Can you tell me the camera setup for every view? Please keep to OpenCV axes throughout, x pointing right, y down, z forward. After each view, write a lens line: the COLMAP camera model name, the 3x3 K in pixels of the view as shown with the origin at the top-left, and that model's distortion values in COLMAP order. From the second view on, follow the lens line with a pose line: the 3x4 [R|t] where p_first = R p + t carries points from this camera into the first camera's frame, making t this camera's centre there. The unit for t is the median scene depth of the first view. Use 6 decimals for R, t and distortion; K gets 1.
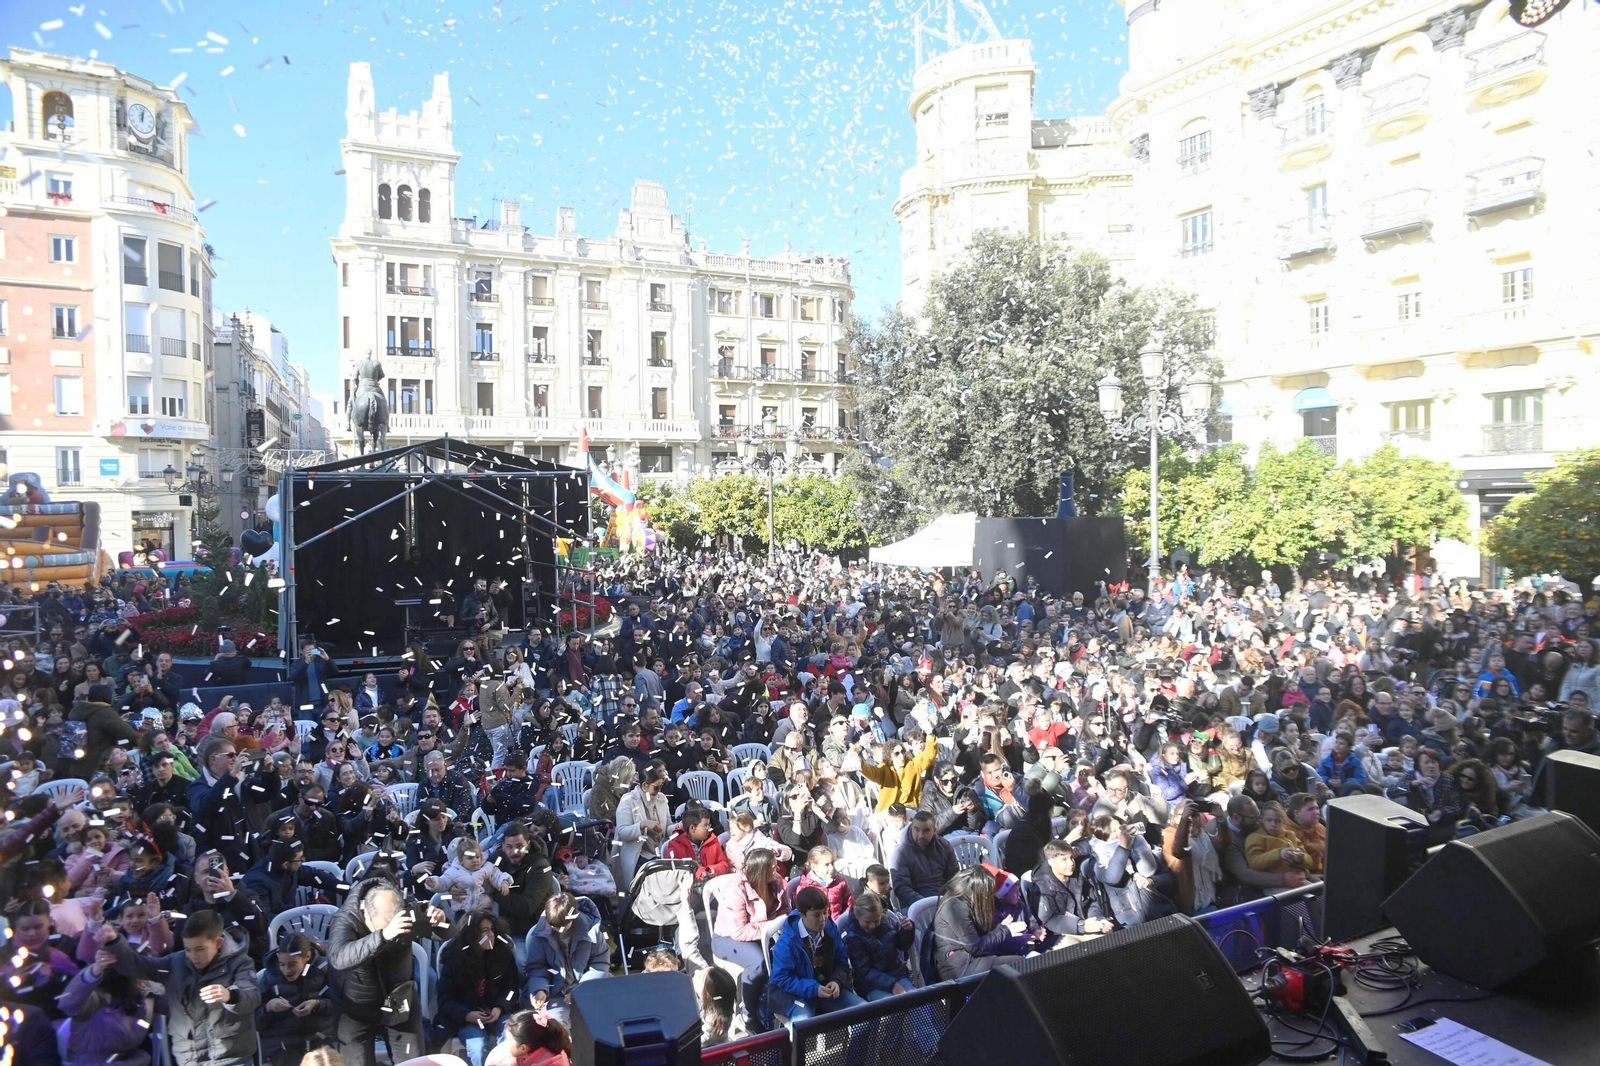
lens RADIAL K [[1090.6, 0, 810.8], [0, 1090.6, 538.3], [0, 0, 1]] dist [-0.117417, 0.099407]
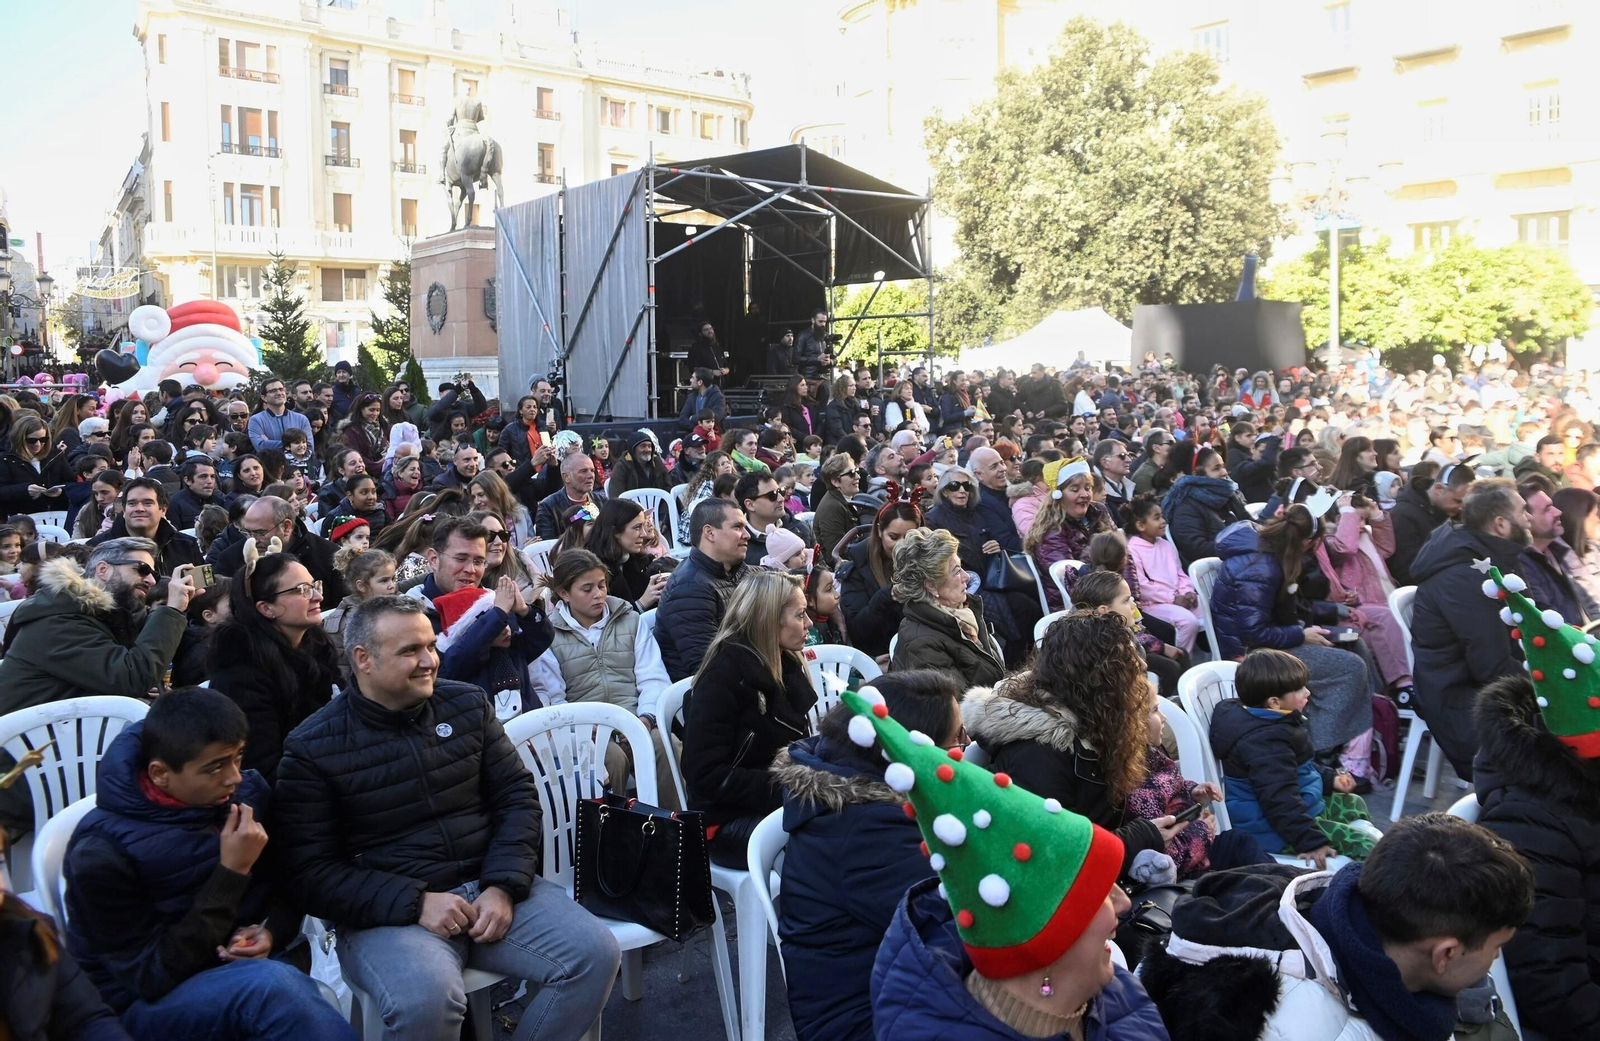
lens RADIAL K [[1193.0, 0, 887.4], [0, 1193.0, 449.2], [0, 0, 1]] dist [-0.108164, 0.079698]
pose [[0.971869, -0.010861, 0.235272, -0.196730], [0.002986, 0.999424, 0.033801, 0.045744], [-0.235503, -0.032147, 0.971342, 0.030188]]
